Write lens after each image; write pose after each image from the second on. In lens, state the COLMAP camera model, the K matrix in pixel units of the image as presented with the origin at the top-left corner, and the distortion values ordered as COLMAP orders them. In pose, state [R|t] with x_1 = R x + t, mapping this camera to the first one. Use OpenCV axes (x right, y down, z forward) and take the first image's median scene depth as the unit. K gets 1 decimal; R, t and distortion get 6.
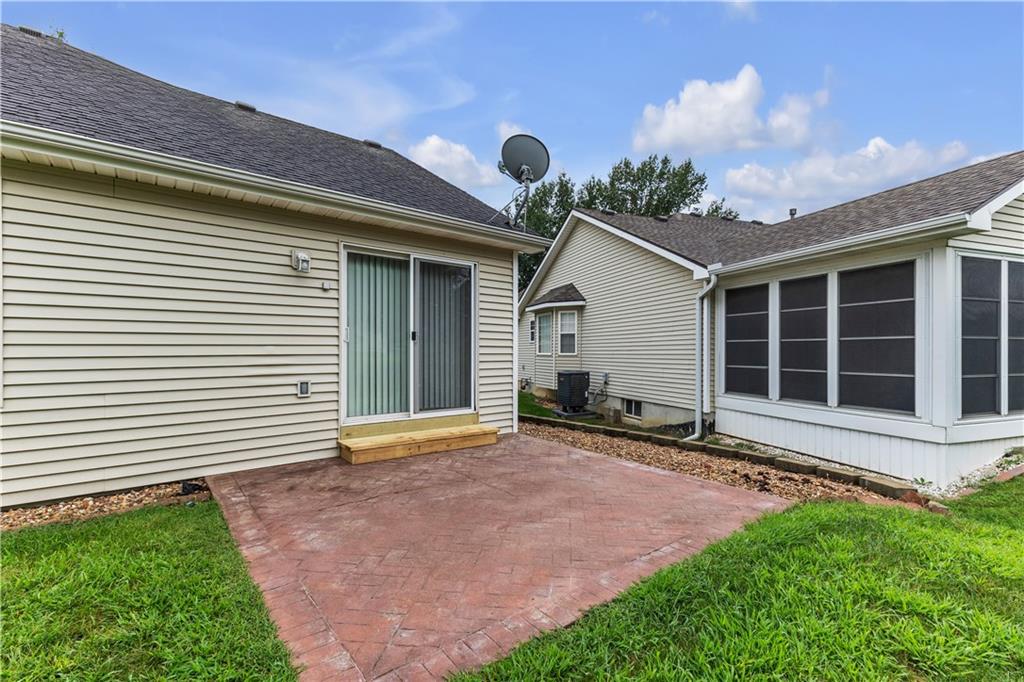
lens RADIAL K [[463.2, 0, 512.0], [0, 463.2, 341.0], [0, 0, 1]] dist [0.001791, 0.000027]
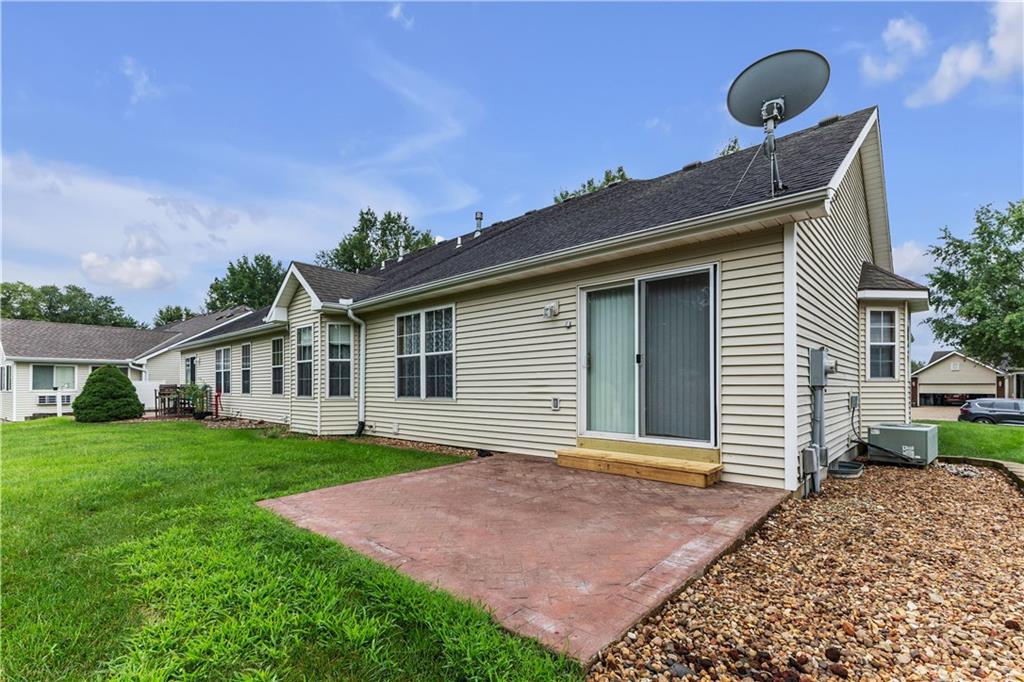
lens RADIAL K [[474.5, 0, 511.7], [0, 474.5, 364.2], [0, 0, 1]] dist [-0.001801, -0.000185]
pose [[0.130803, -0.041286, -0.990548, 0.830825], [0.027459, 0.998900, -0.038008, 0.035001], [0.991028, -0.022228, 0.131793, 0.642029]]
